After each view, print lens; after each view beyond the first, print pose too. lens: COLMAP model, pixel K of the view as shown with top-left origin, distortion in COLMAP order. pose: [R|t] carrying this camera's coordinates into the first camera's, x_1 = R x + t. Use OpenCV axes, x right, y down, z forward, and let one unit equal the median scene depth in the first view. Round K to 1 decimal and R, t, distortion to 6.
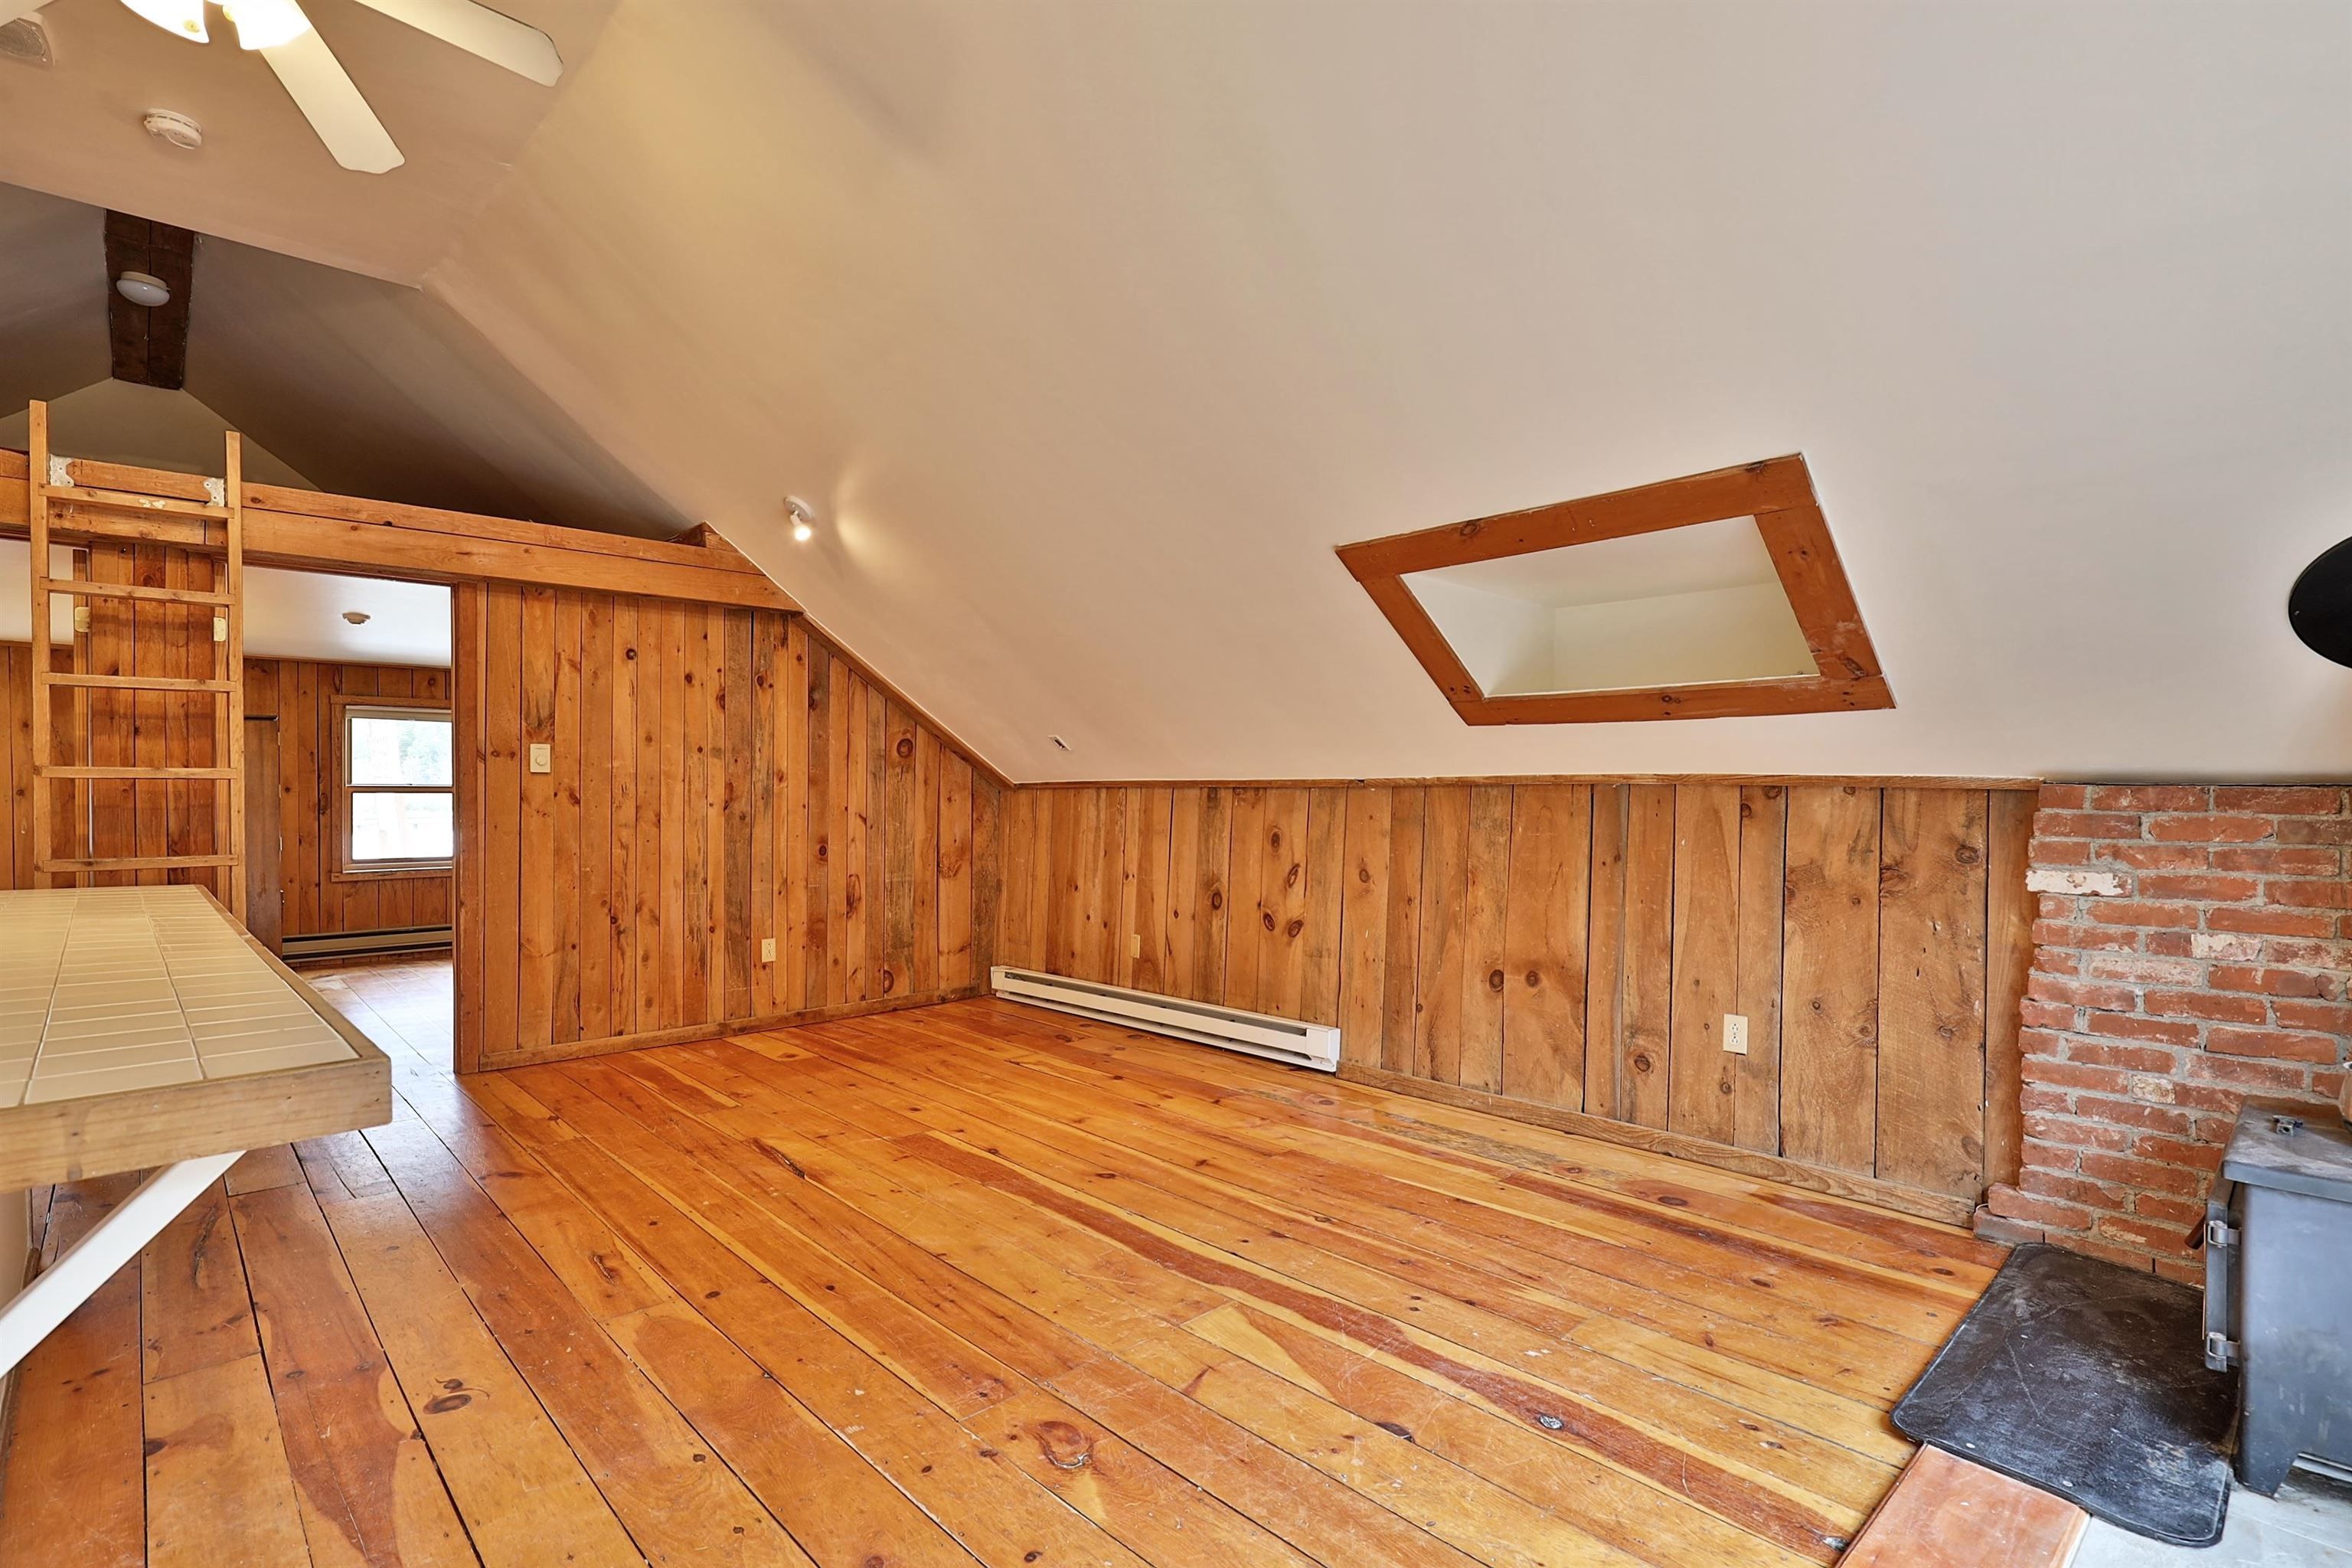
lens RADIAL K [[1118.4, 0, 1185.1], [0, 1118.4, 799.4], [0, 0, 1]] dist [0.005221, -0.006130]
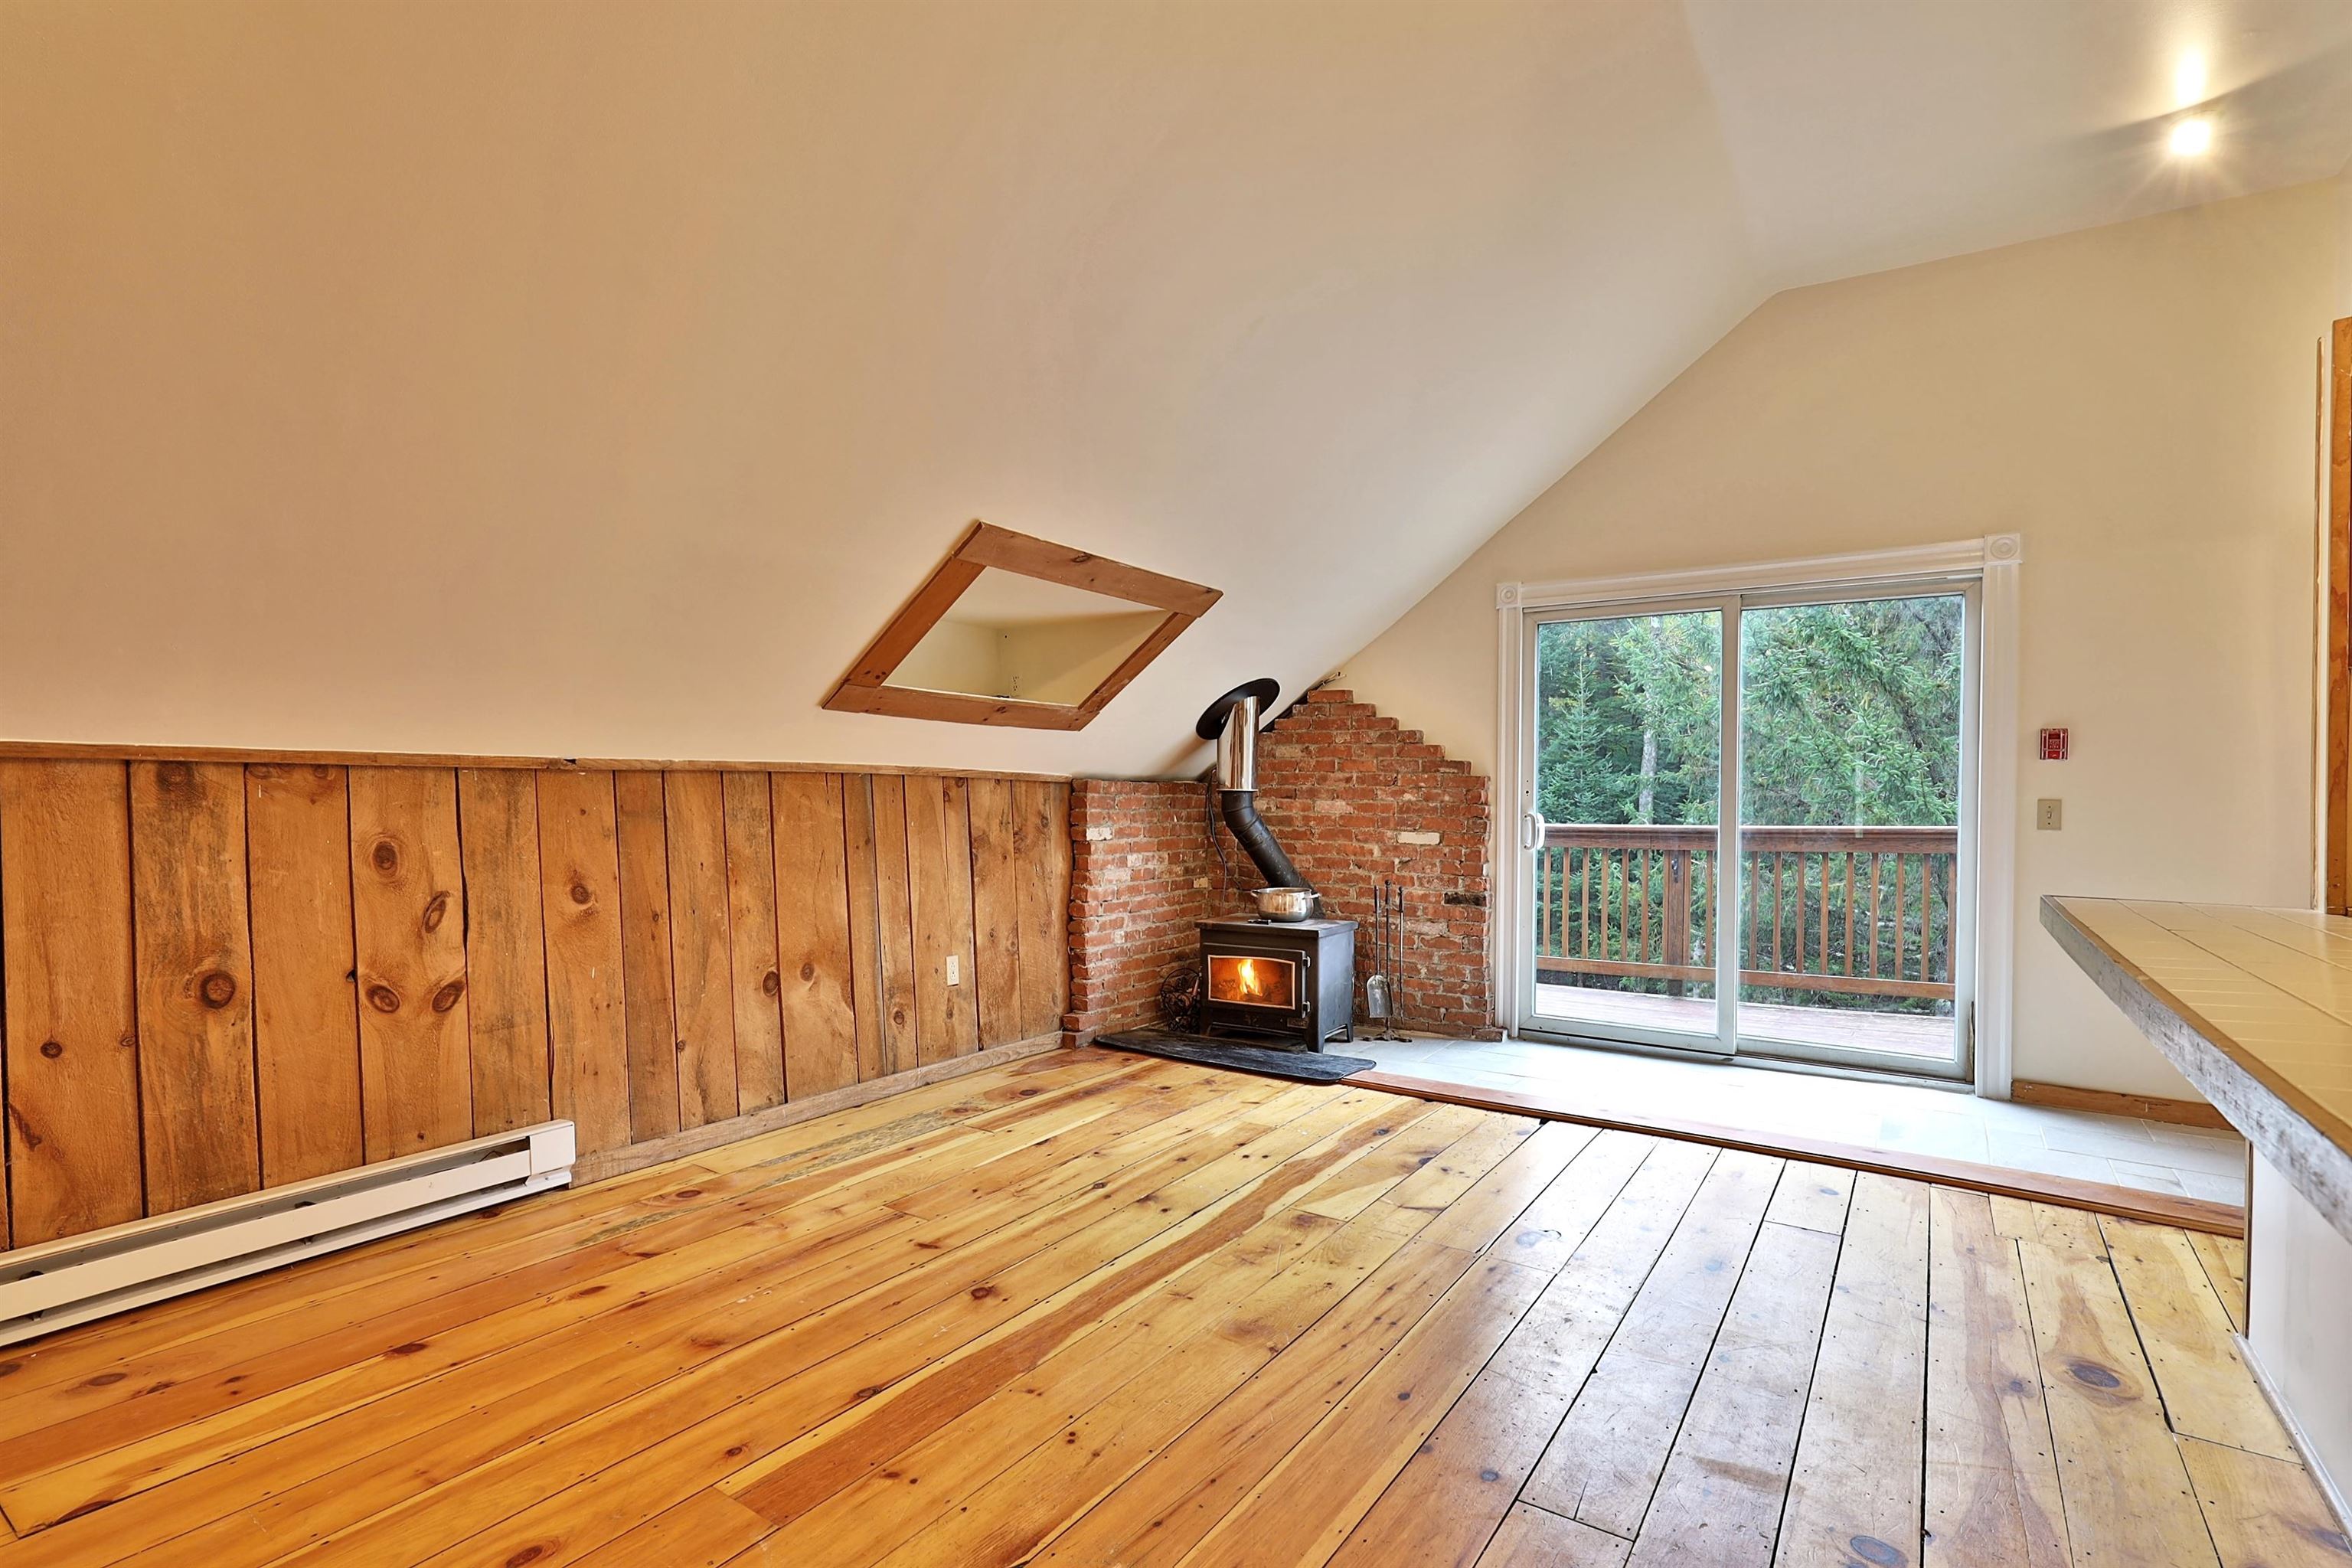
lens RADIAL K [[1118.4, 0, 1185.1], [0, 1118.4, 799.4], [0, 0, 1]] dist [0.005221, -0.006130]
pose [[-0.221453, -0.010071, 0.975119, -0.714528], [-0.001988, 0.999949, 0.009876, 0.000021], [-0.975169, 0.000248, -0.221462, 0.896175]]
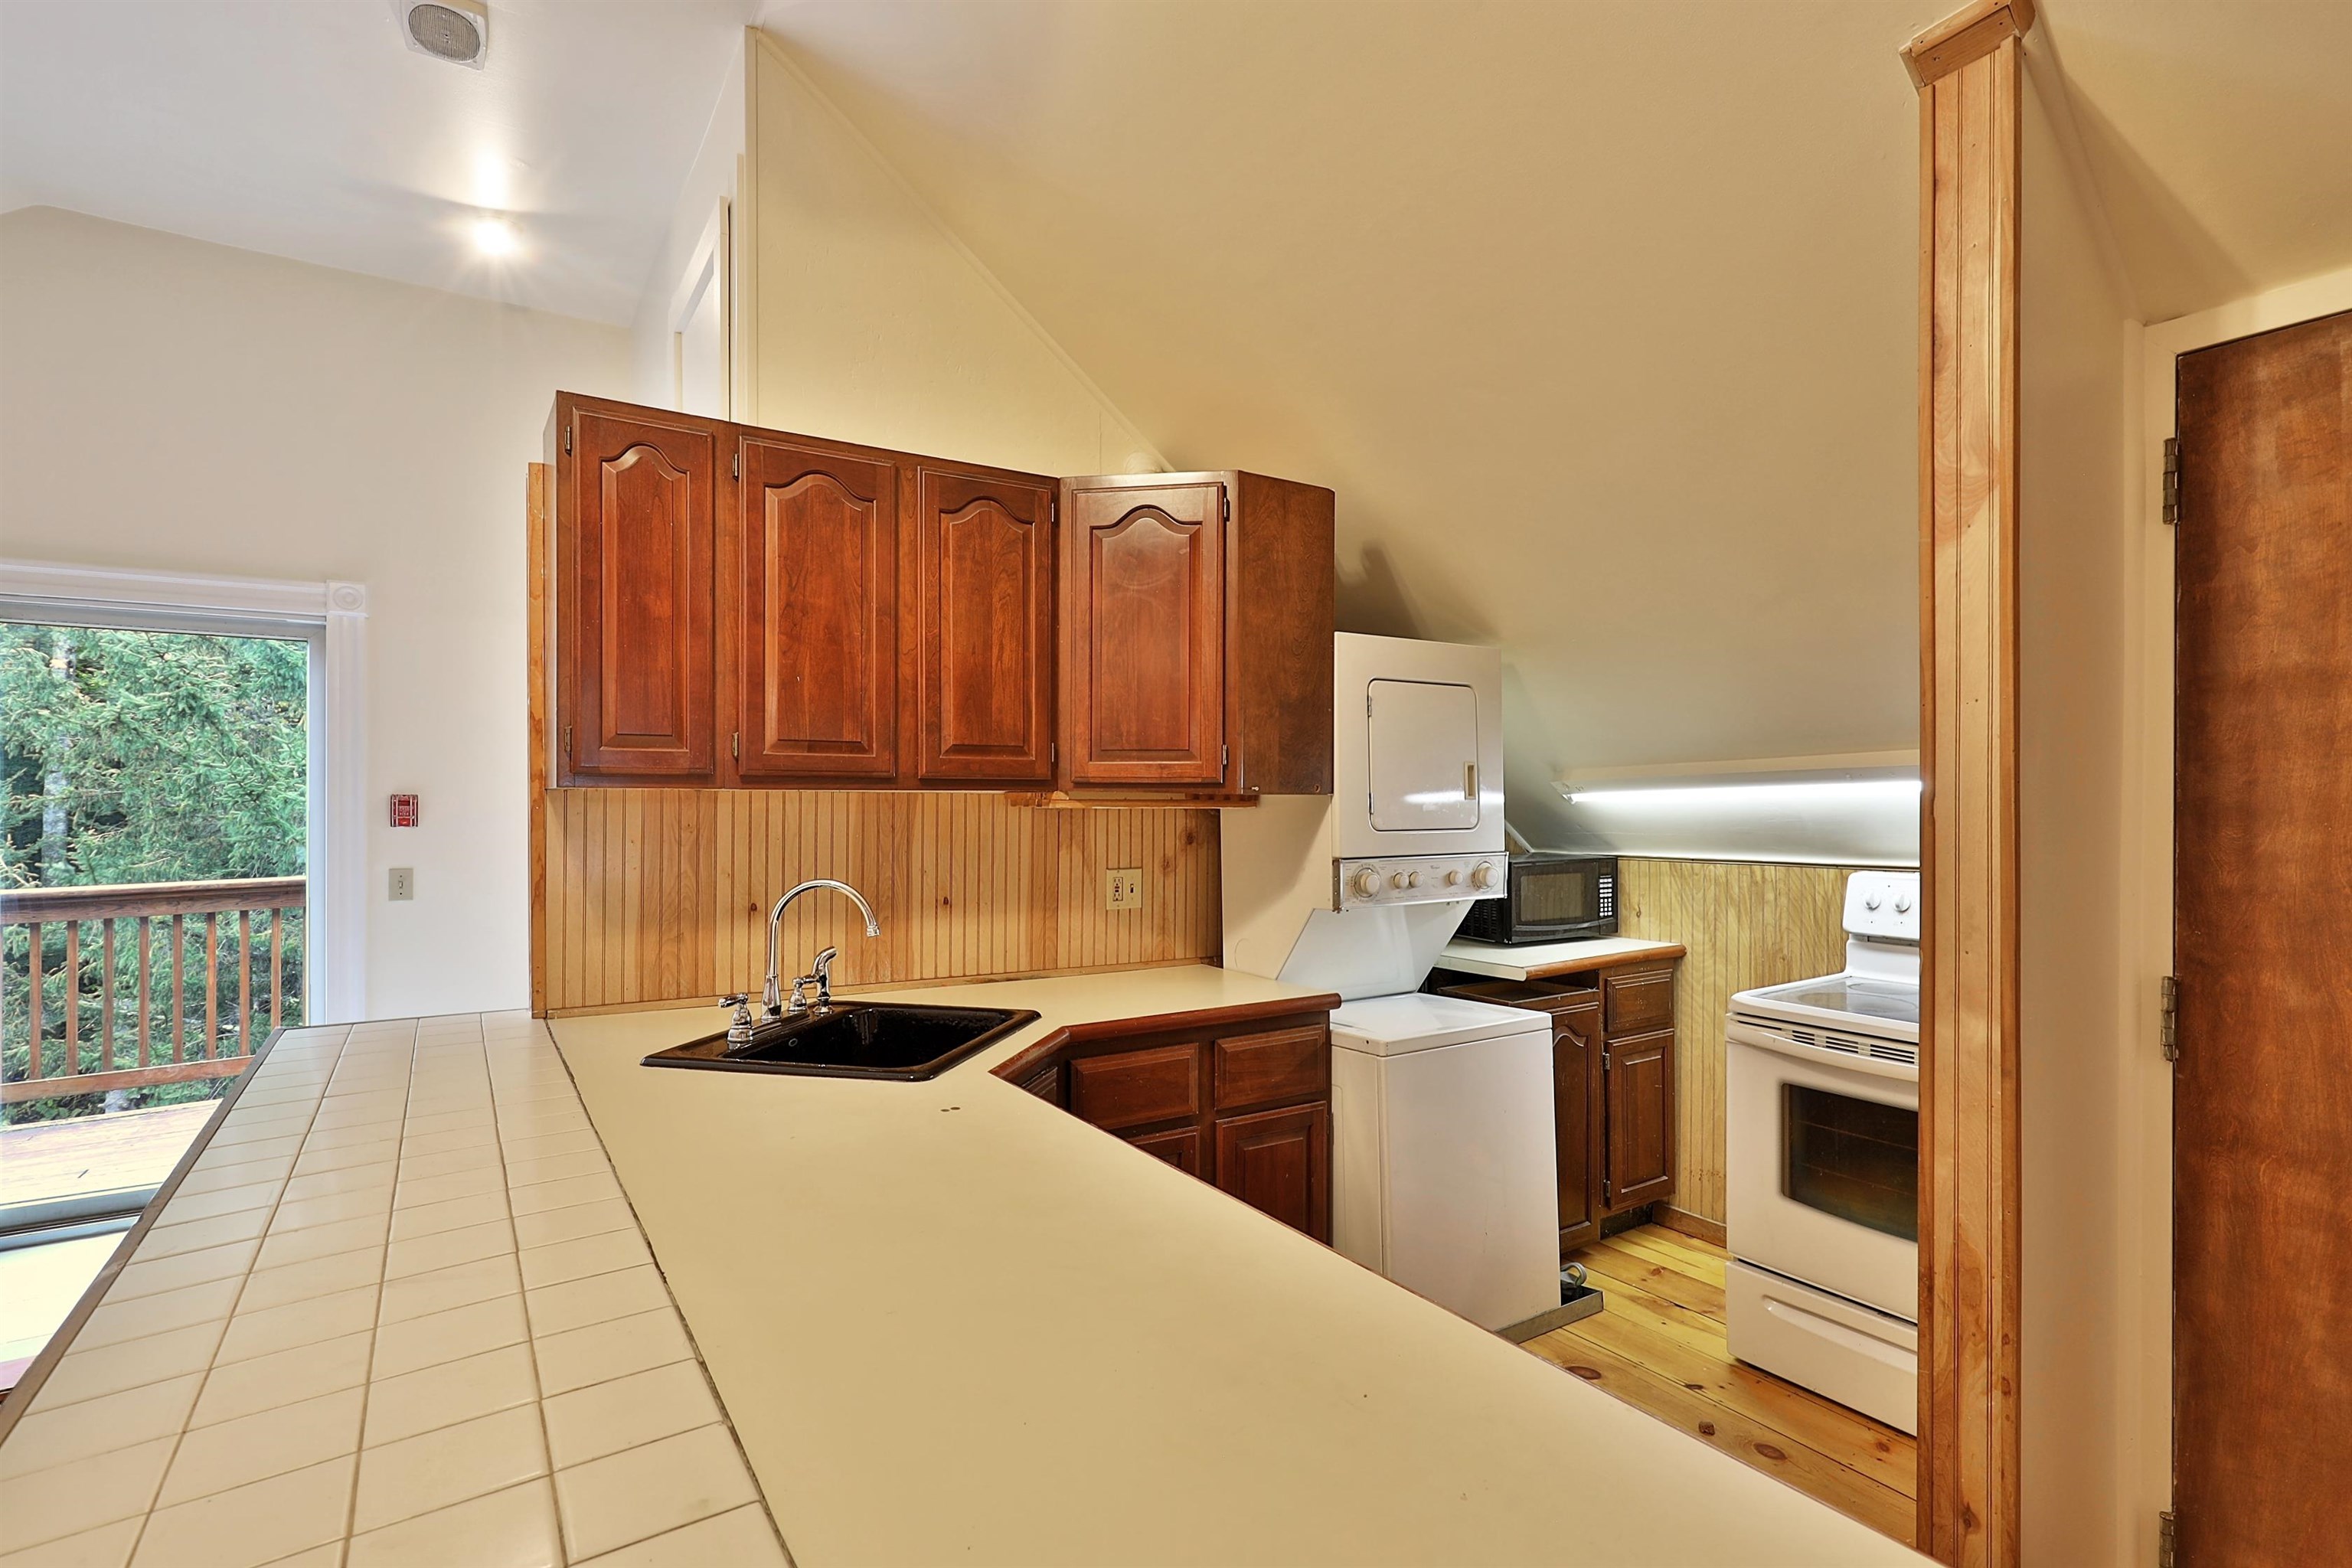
lens RADIAL K [[1118.4, 0, 1185.1], [0, 1118.4, 799.4], [0, 0, 1]] dist [0.005221, -0.006130]
pose [[-0.983328, -0.002032, 0.181830, -0.746986], [-0.000961, 0.999982, 0.005976, -0.058796], [-0.181839, 0.005701, -0.983312, 0.737643]]
